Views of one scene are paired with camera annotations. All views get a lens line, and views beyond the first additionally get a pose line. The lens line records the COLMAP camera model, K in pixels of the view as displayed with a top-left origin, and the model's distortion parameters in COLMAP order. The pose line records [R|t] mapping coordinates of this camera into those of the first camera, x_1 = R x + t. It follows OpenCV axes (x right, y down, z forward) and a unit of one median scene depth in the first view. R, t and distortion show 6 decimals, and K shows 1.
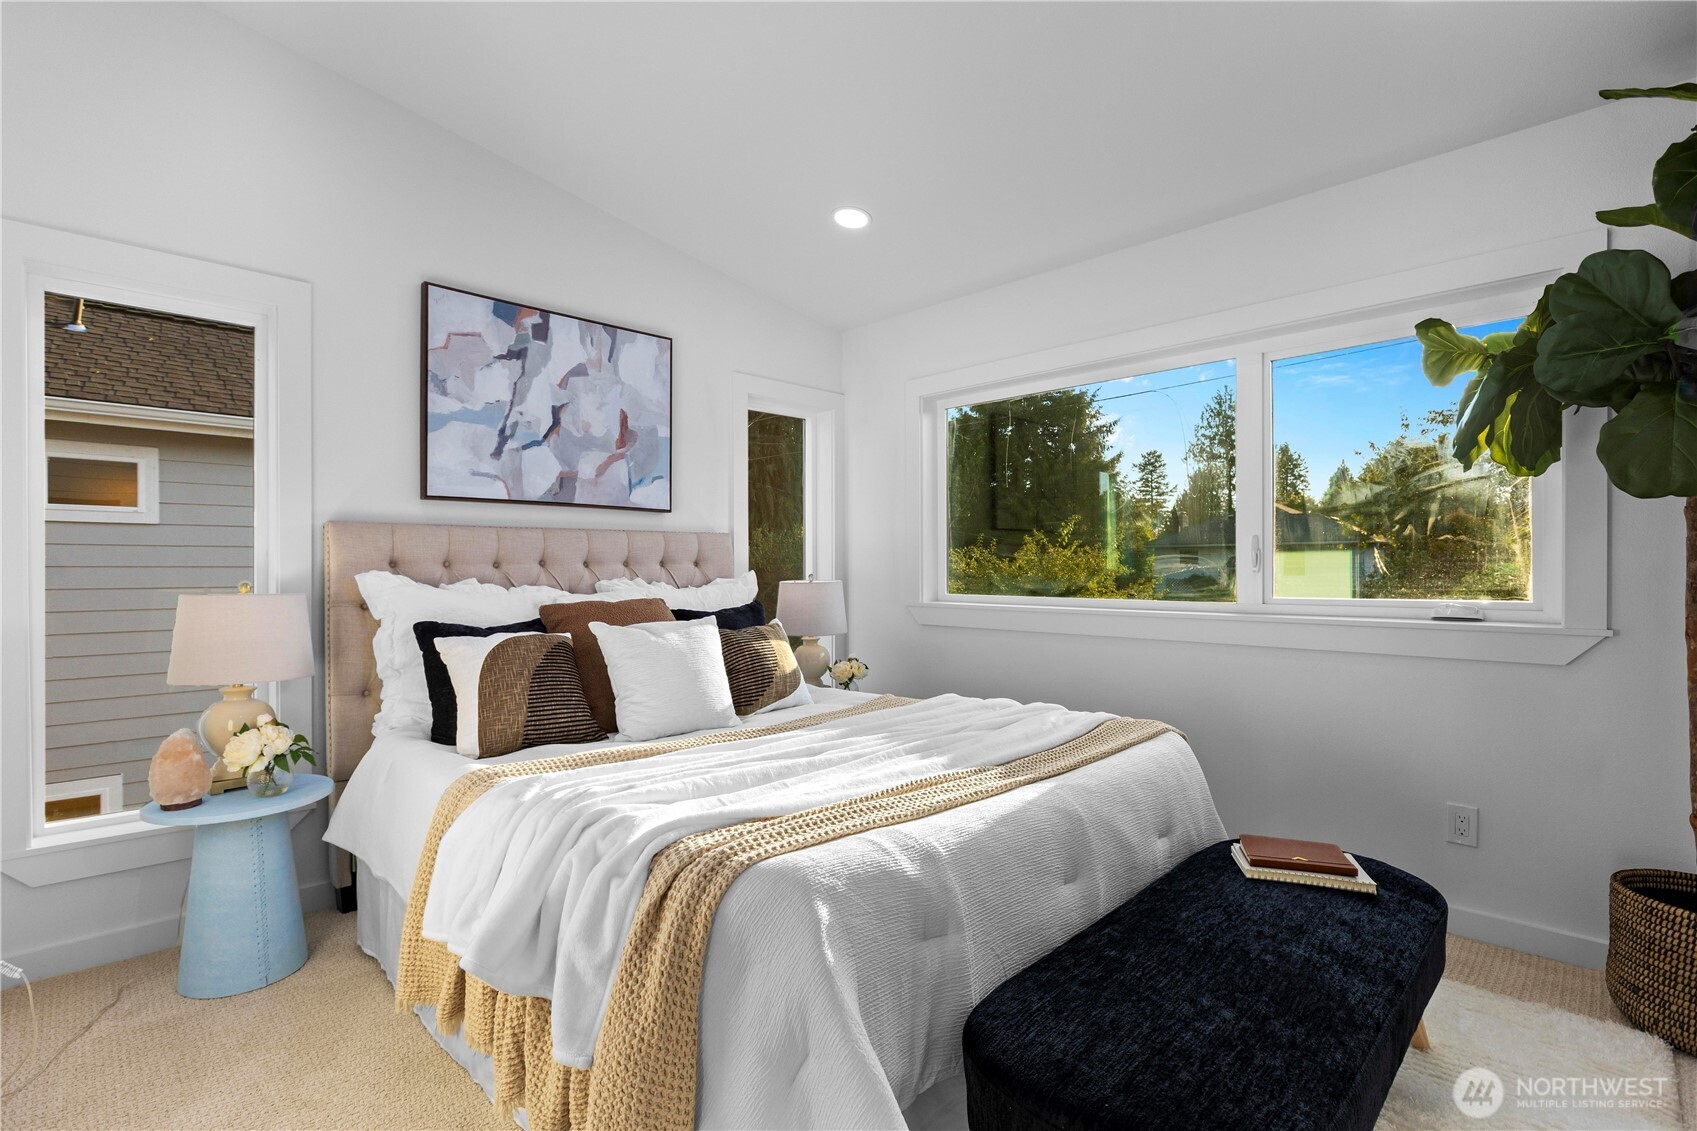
lens RADIAL K [[816.4, 0, 843.4], [0, 816.4, 569.2], [0, 0, 1]] dist [0.003653, 0.001431]
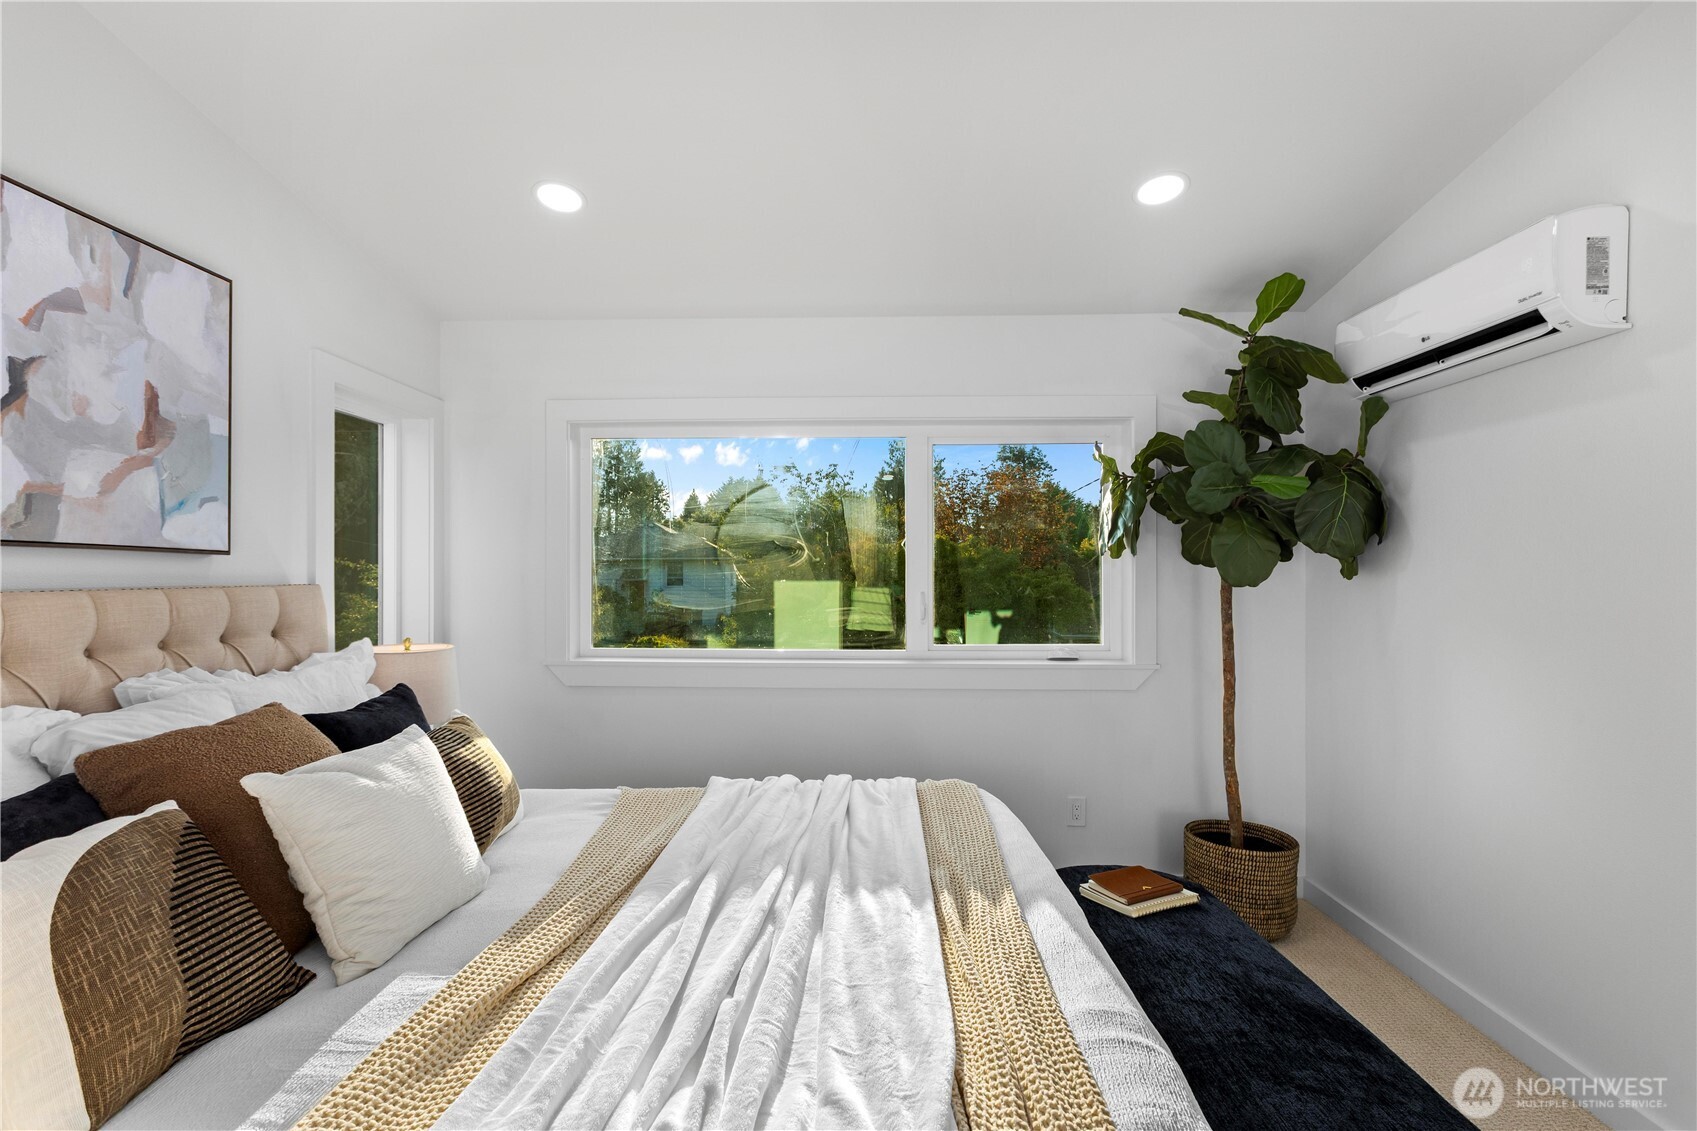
lens RADIAL K [[759.9, 0, 852.3], [0, 759.9, 571.6], [0, 0, 1]] dist [0.003341, 0.000301]
pose [[0.723574, 0.006587, 0.690216, -0.286989], [-0.002069, 0.999971, -0.007373, -0.056665], [-0.690244, 0.003907, 0.723566, 0.256403]]
